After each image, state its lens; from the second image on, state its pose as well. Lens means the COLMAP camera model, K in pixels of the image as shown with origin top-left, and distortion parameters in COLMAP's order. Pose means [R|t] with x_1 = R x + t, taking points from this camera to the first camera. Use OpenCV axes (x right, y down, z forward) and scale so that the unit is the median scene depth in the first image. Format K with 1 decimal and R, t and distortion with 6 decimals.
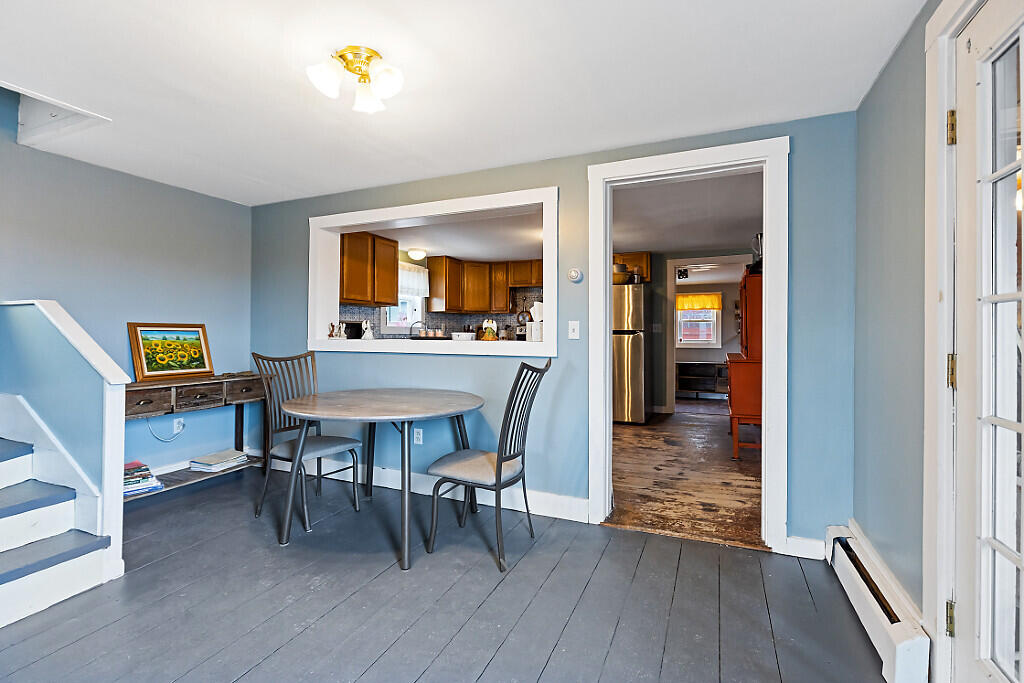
lens RADIAL K [[467.6, 0, 510.0], [0, 467.6, 332.2], [0, 0, 1]] dist [-0.002955, -0.000691]
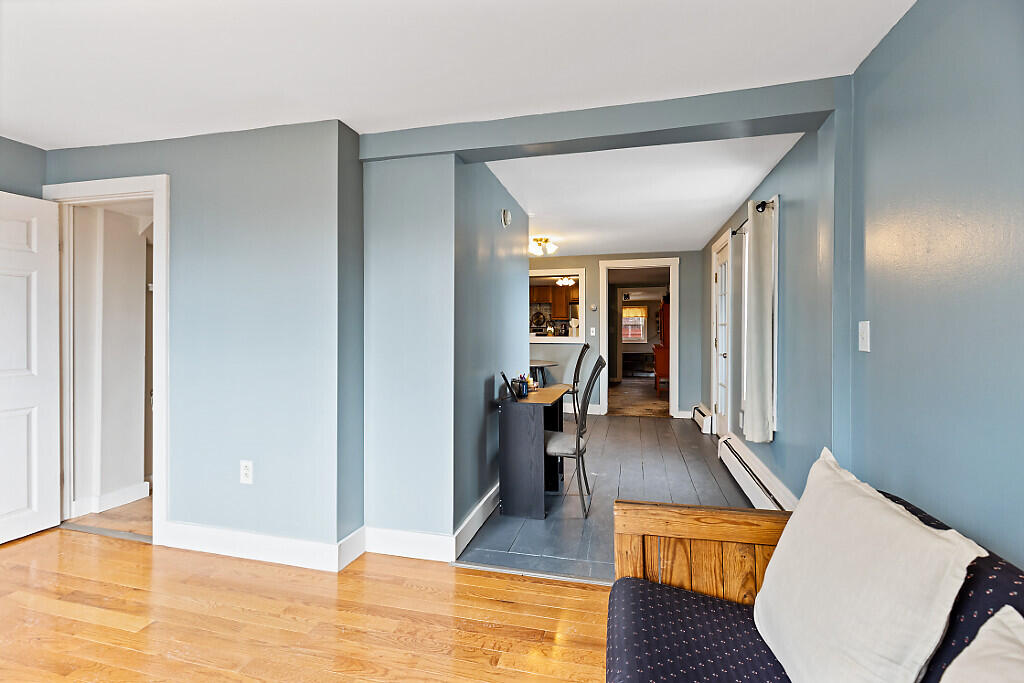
lens RADIAL K [[467.6, 0, 514.4], [0, 467.6, 333.0], [0, 0, 1]] dist [-0.002955, -0.000691]
pose [[0.986742, -0.003827, 0.162253, -0.605429], [0.003704, 0.999993, 0.001062, -0.001912], [-0.162256, -0.000447, 0.986749, -1.177981]]
